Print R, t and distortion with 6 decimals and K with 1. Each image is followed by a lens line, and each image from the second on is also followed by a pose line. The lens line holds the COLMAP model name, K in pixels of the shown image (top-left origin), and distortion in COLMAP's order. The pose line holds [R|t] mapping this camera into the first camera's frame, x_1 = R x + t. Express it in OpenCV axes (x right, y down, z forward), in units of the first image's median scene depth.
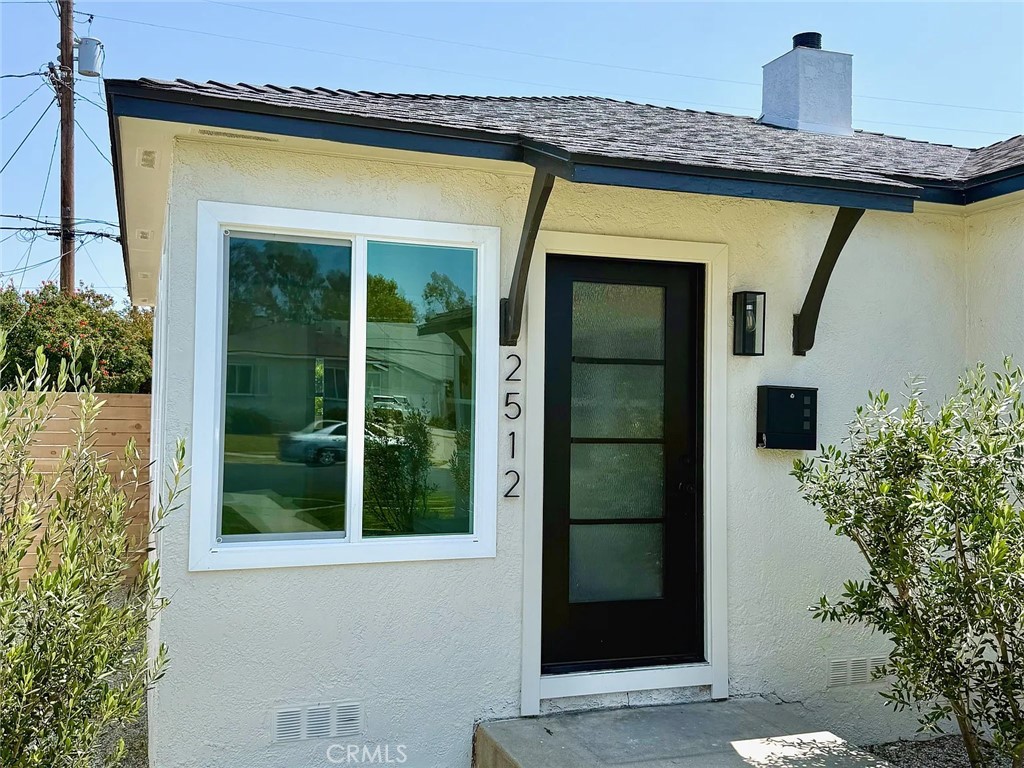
lens RADIAL K [[983.6, 0, 506.9], [0, 983.6, 385.5], [0, 0, 1]] dist [0.163049, -0.336668]
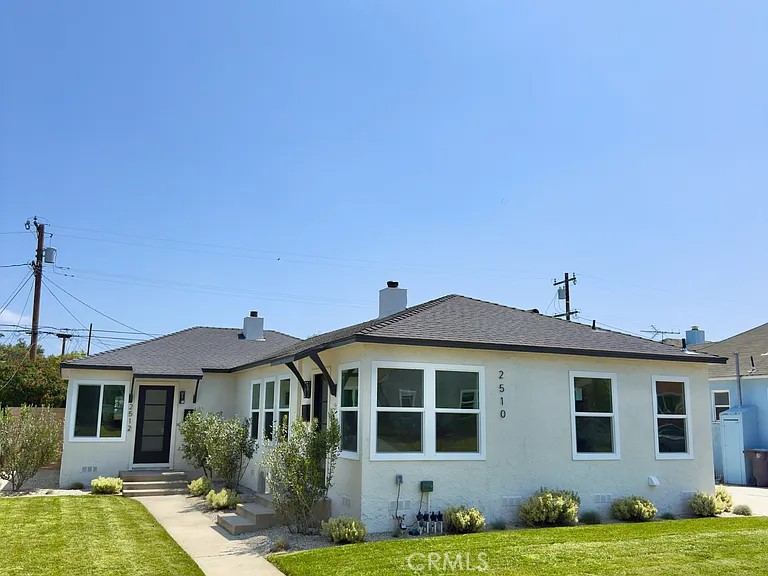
lens RADIAL K [[726.4, 0, 380.6], [0, 726.4, 285.6], [0, 0, 1]] dist [0.181279, -0.397335]
pose [[0.998788, 0.010725, 0.048028, 1.152846], [-0.003899, 0.990139, -0.140036, -0.111325], [-0.049056, 0.139679, 0.988981, -3.143446]]
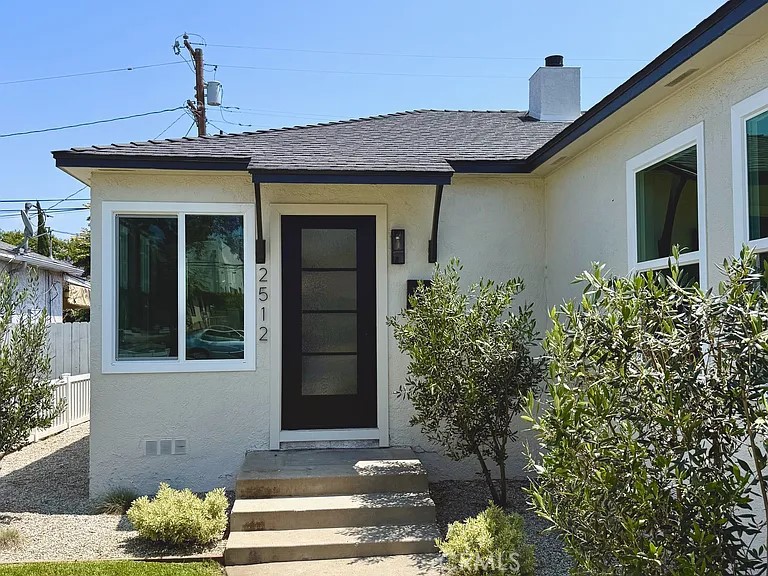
lens RADIAL K [[737.7, 0, 380.2], [0, 737.7, 289.1], [0, 0, 1]] dist [0.163049, -0.336668]
pose [[0.966633, -0.033614, -0.253949, 0.584672], [0.030888, 0.999415, -0.014715, 0.038287], [0.254295, 0.006381, 0.967106, -0.360734]]
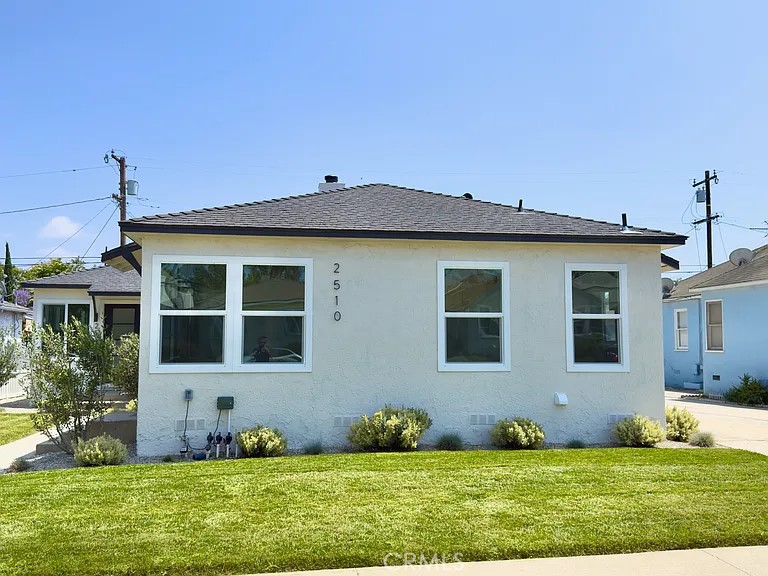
lens RADIAL K [[737.7, 0, 380.2], [0, 737.7, 289.1], [0, 0, 1]] dist [0.163049, -0.336668]
pose [[0.977021, -0.026597, -0.211475, 2.287422], [0.017231, 0.998792, -0.046008, -0.004137], [0.212443, 0.041307, 0.976300, -2.559369]]
